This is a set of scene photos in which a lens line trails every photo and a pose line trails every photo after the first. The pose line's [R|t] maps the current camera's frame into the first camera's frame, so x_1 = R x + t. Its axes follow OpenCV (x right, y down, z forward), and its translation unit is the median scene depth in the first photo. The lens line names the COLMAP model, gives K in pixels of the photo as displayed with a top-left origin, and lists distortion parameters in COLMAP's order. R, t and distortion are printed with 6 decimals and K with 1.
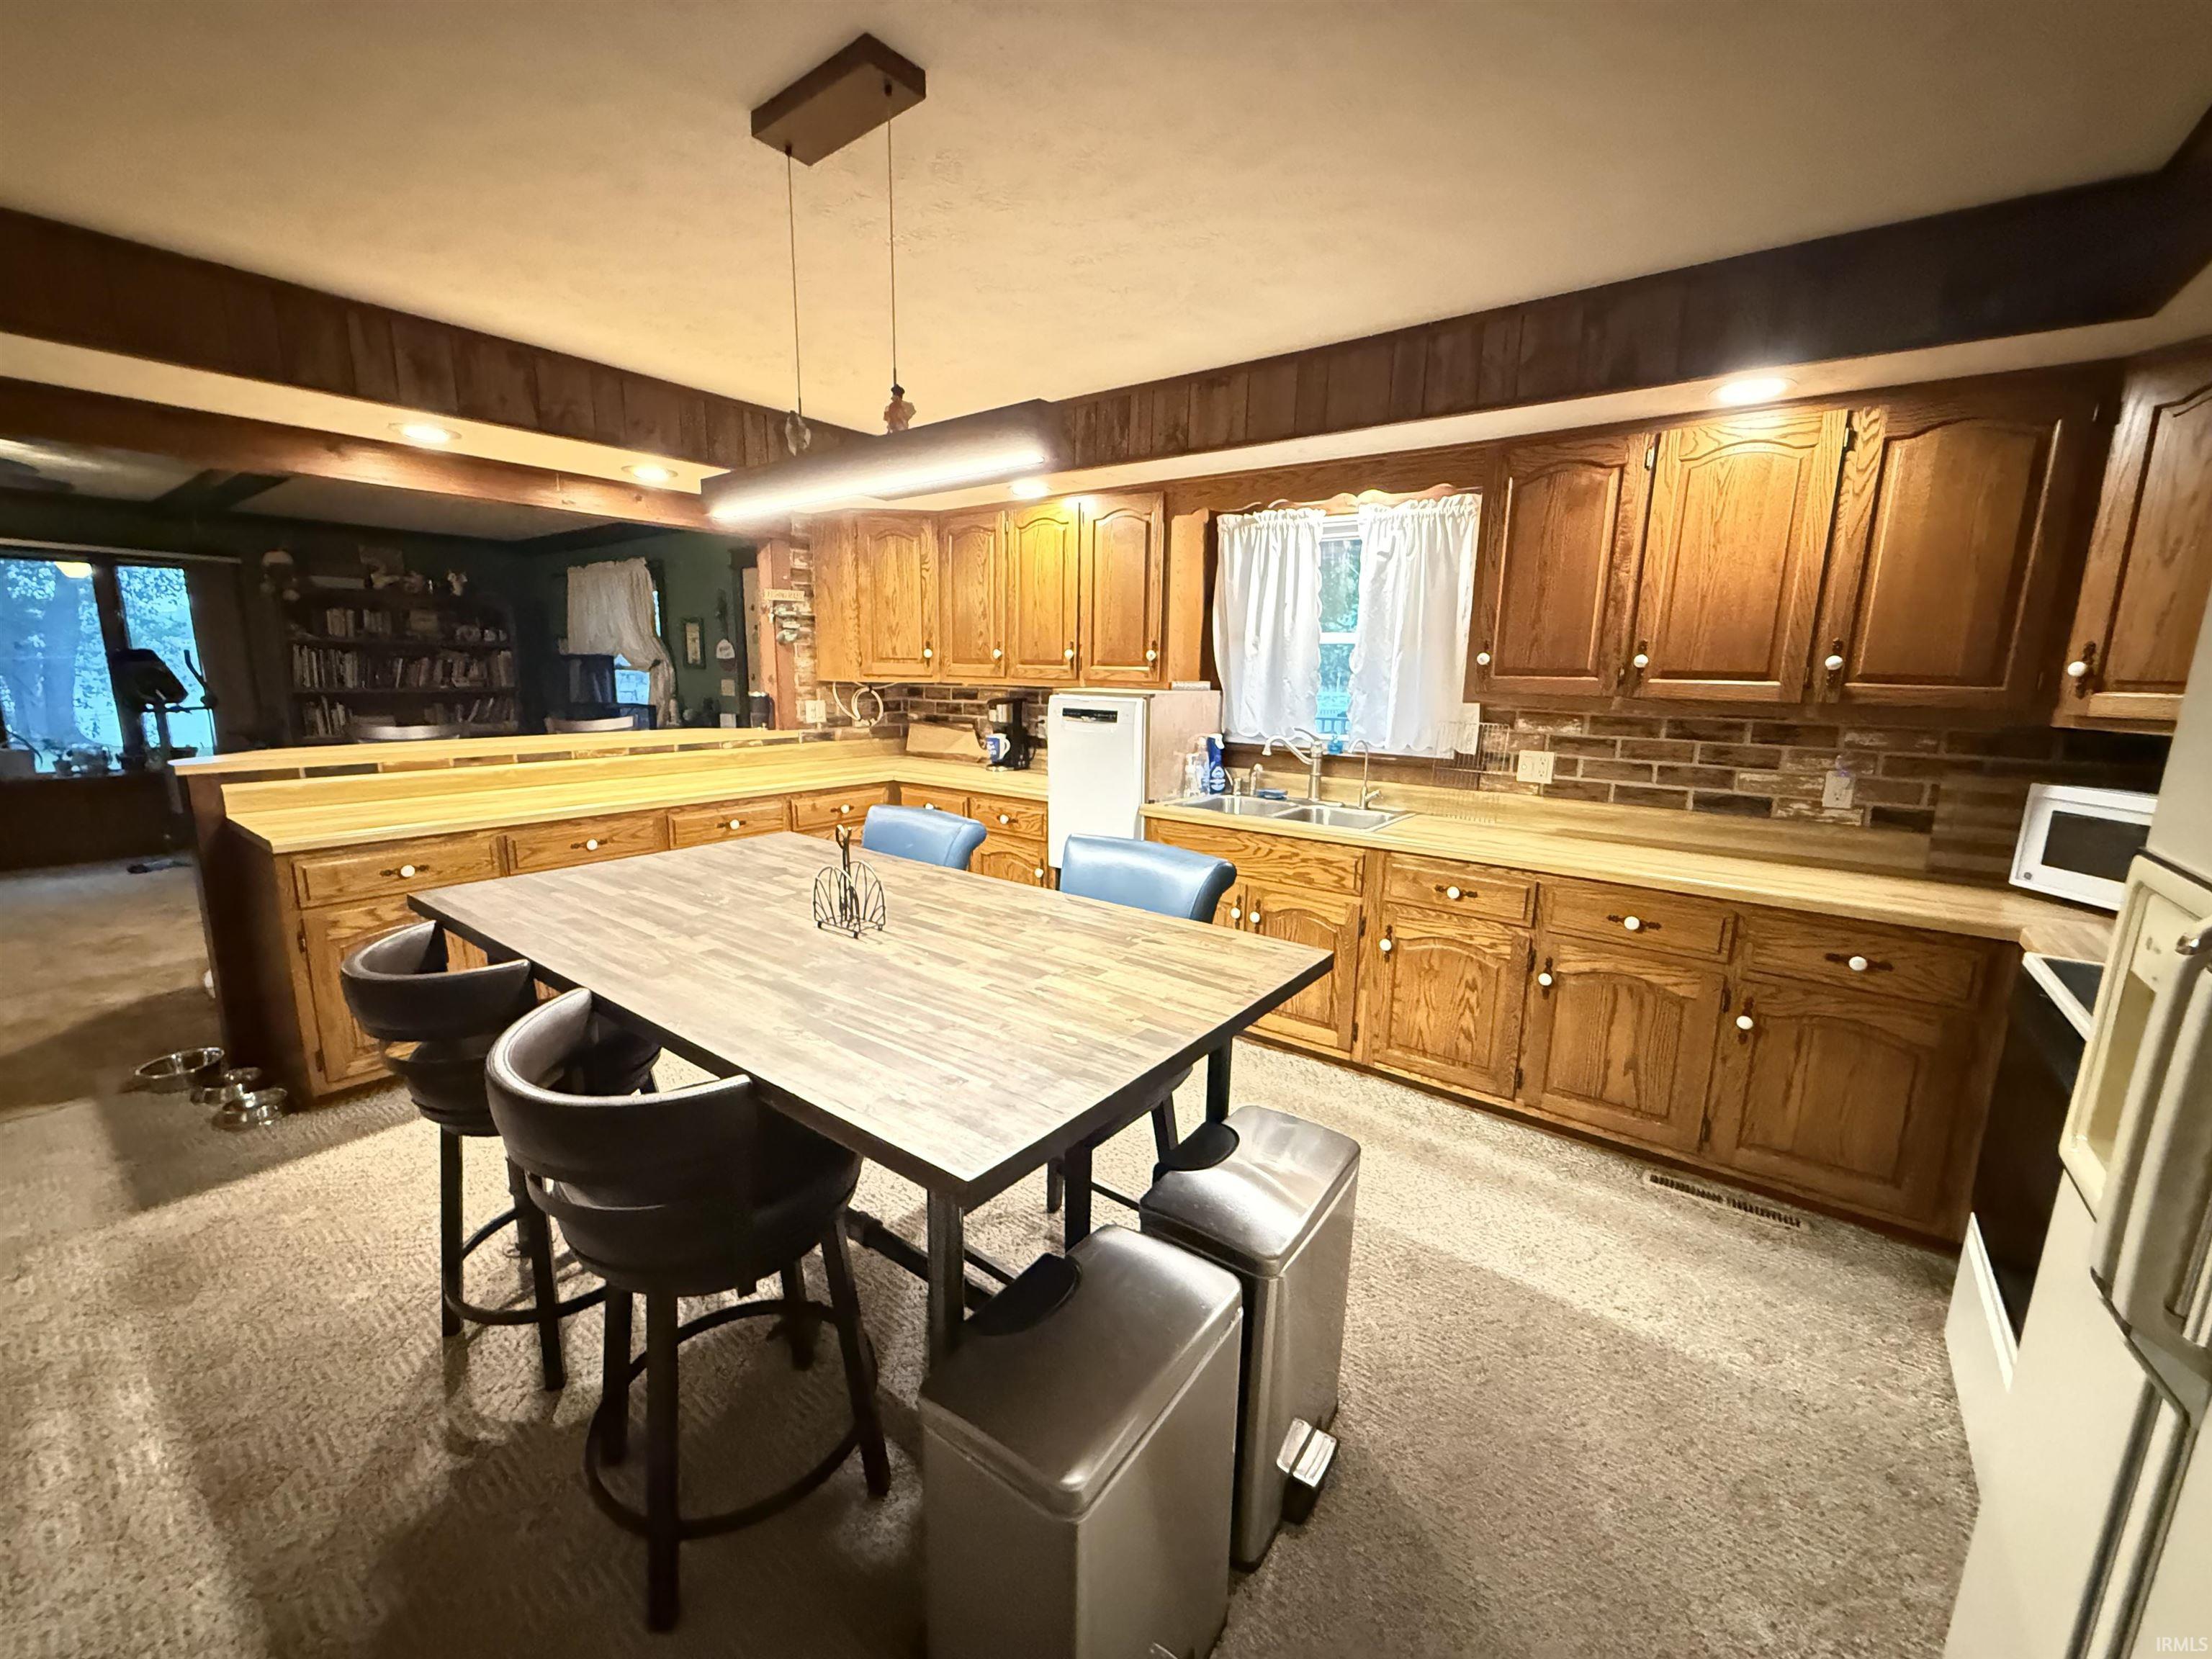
lens RADIAL K [[879.3, 0, 1101.8], [0, 879.3, 828.3], [0, 0, 1]] dist [-0.002735, -0.000026]
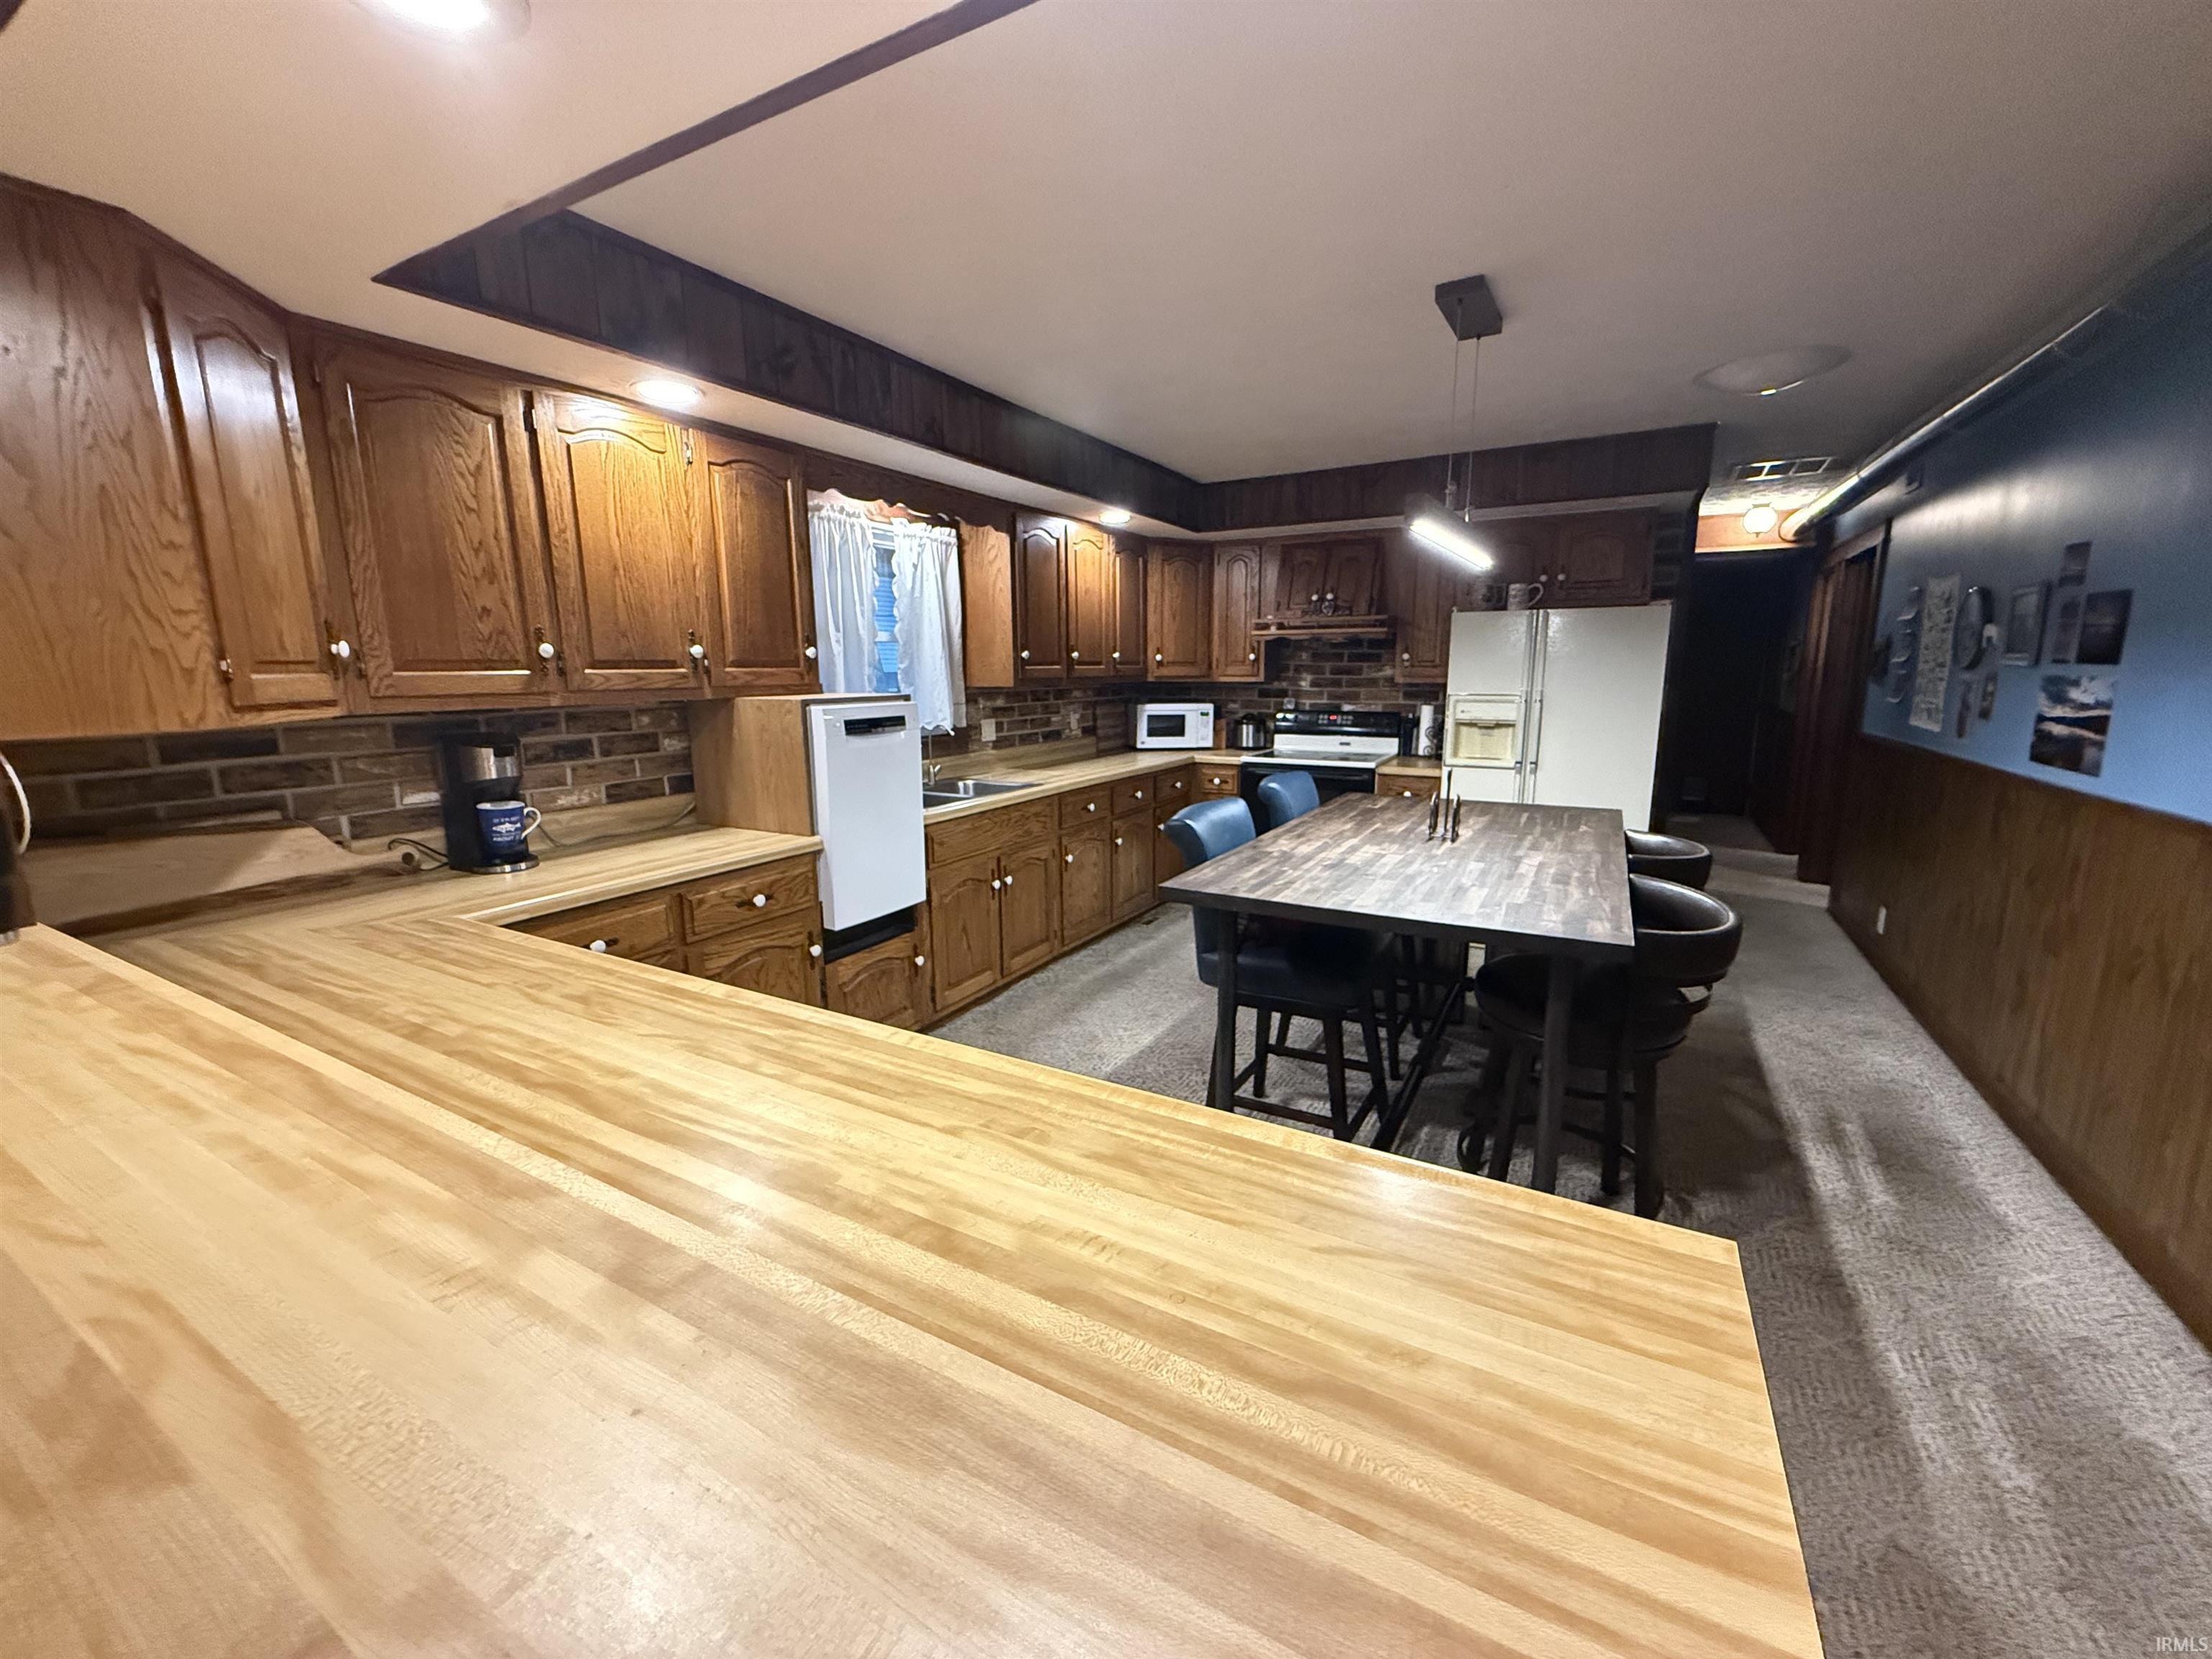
lens RADIAL K [[879.3, 0, 1109.1], [0, 879.3, 823.1], [0, 0, 1]] dist [-0.002735, -0.000026]
pose [[-0.131699, -0.188450, 0.973212, -0.859465], [0.192415, 0.958231, 0.211587, -0.170437], [-0.972436, 0.215126, -0.089938, 0.868691]]
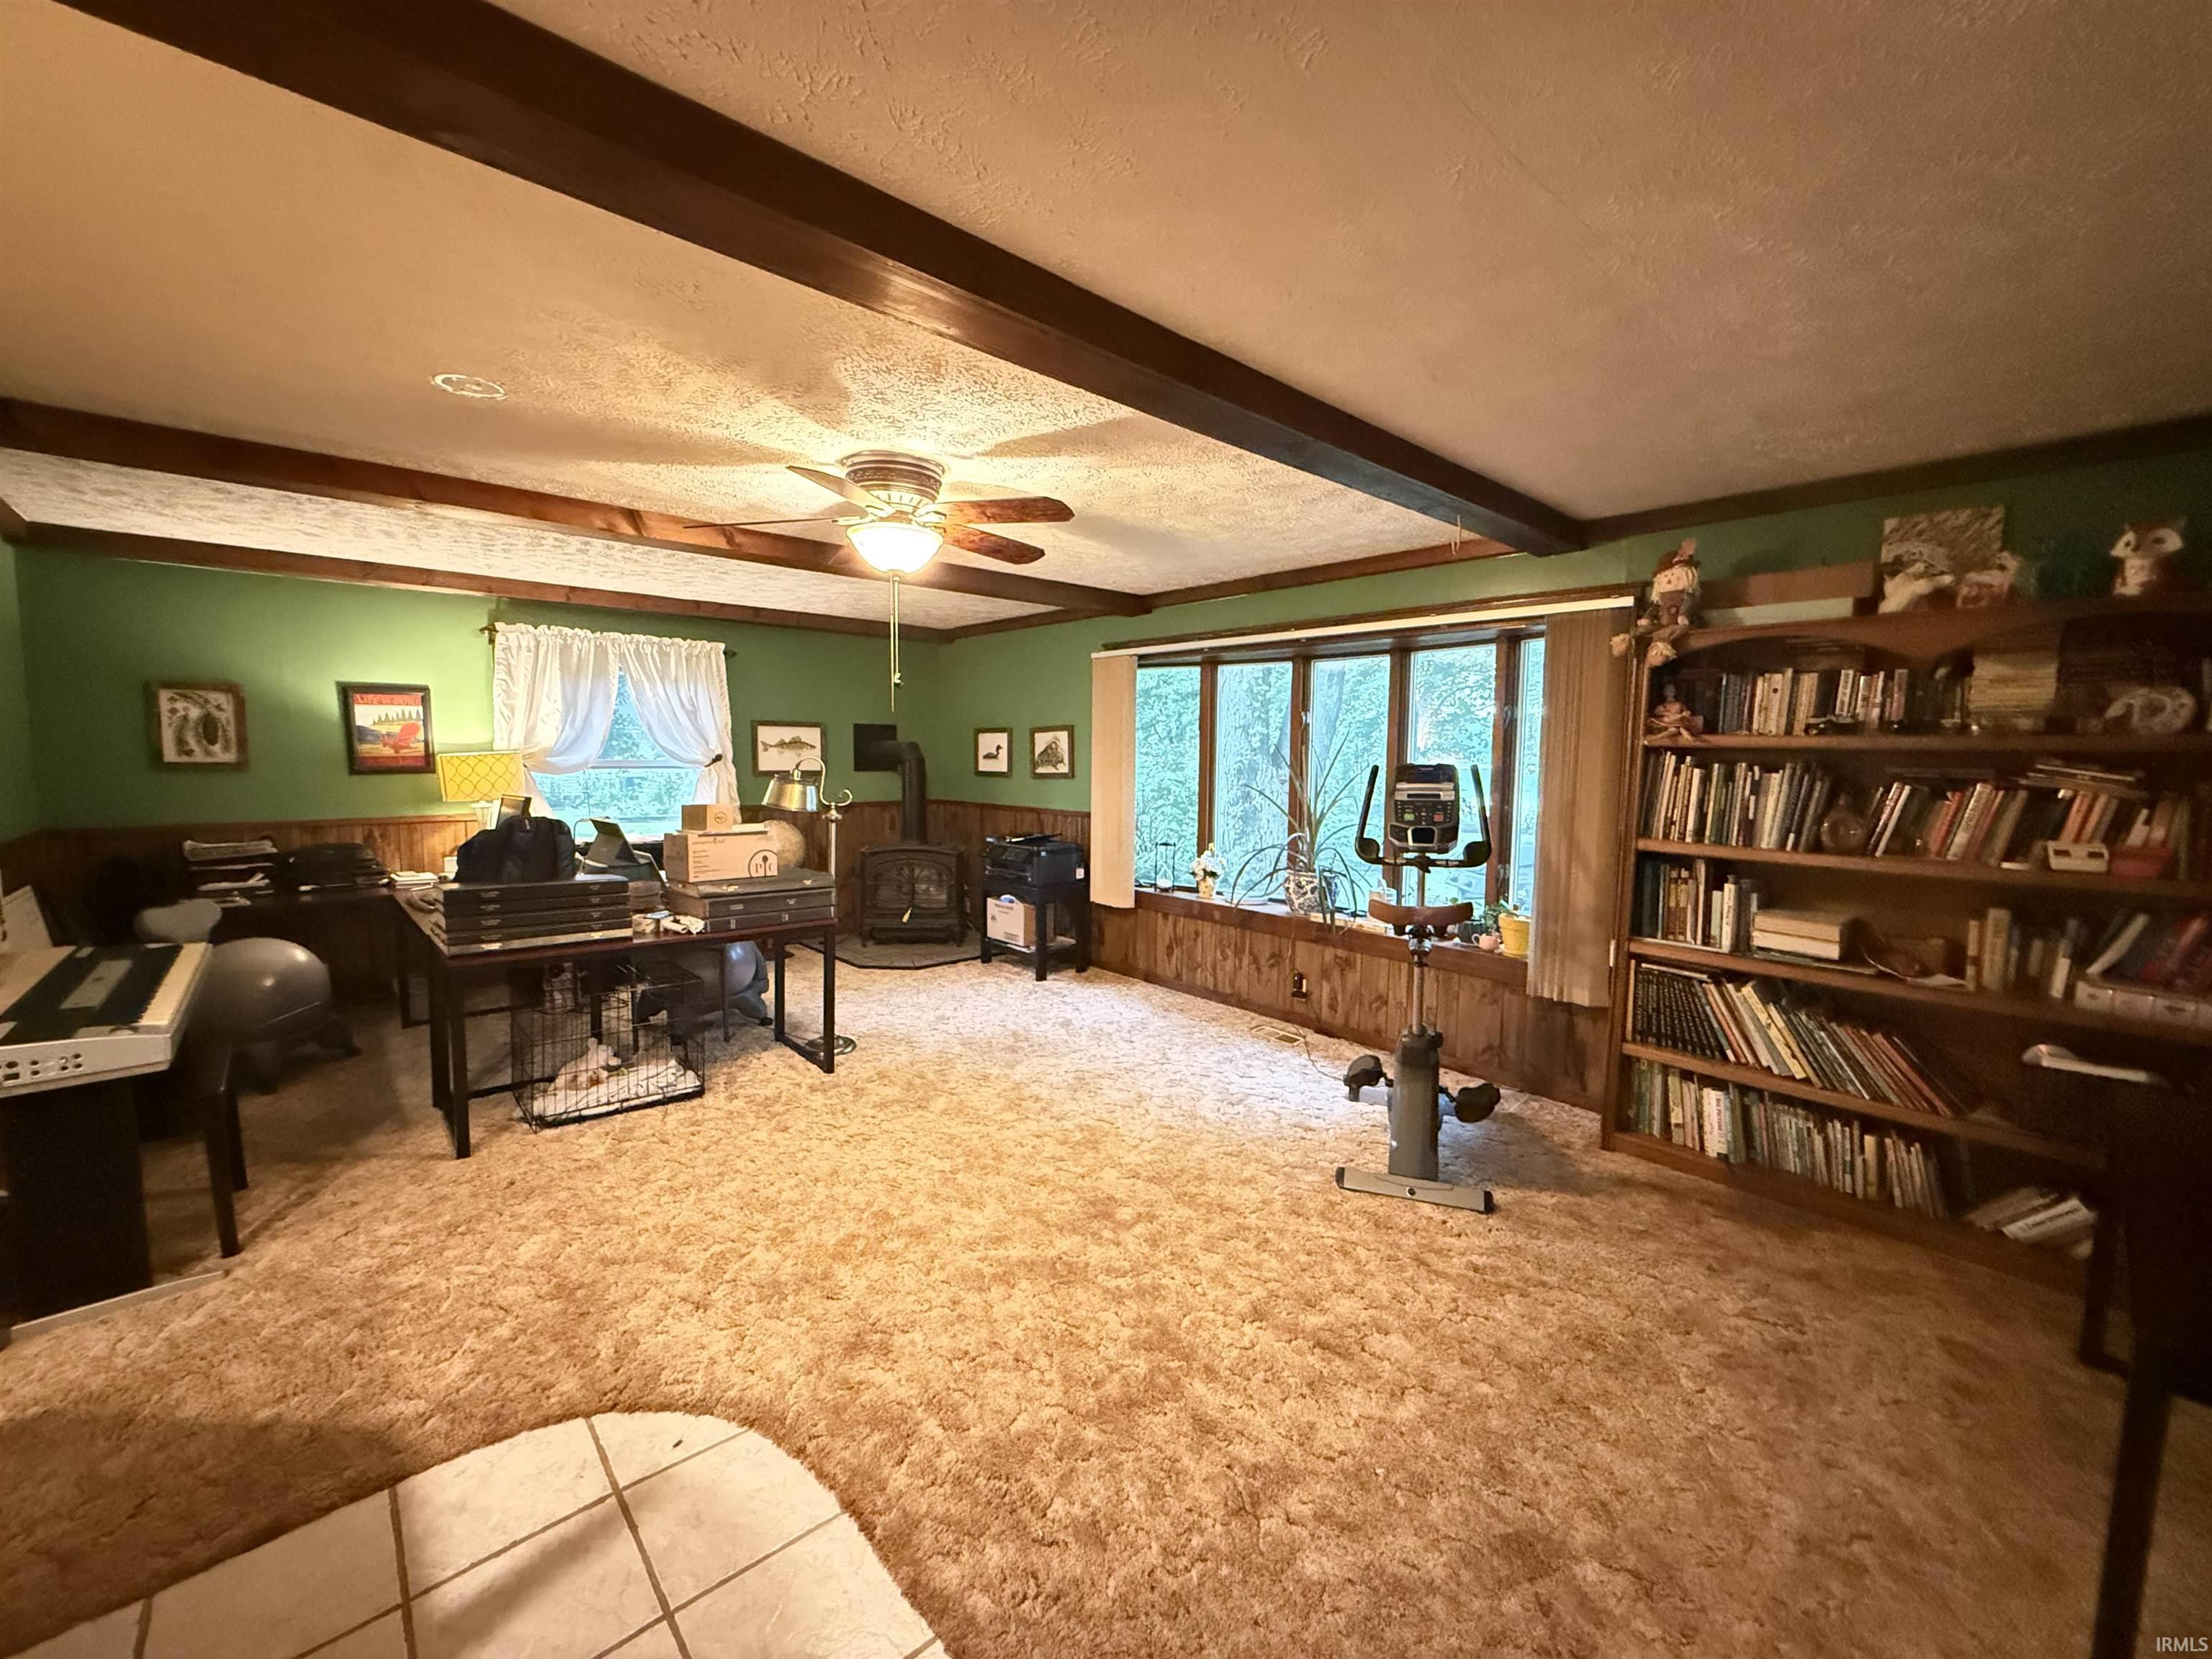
lens RADIAL K [[879.3, 0, 1106.9], [0, 879.3, 830.1], [0, 0, 1]] dist [-0.002735, -0.000026]
pose [[-0.177152, 0.068496, -0.981797, -0.705487], [-0.190375, 0.976349, 0.102467, -0.292432], [0.965595, 0.205062, -0.159923, 1.450168]]
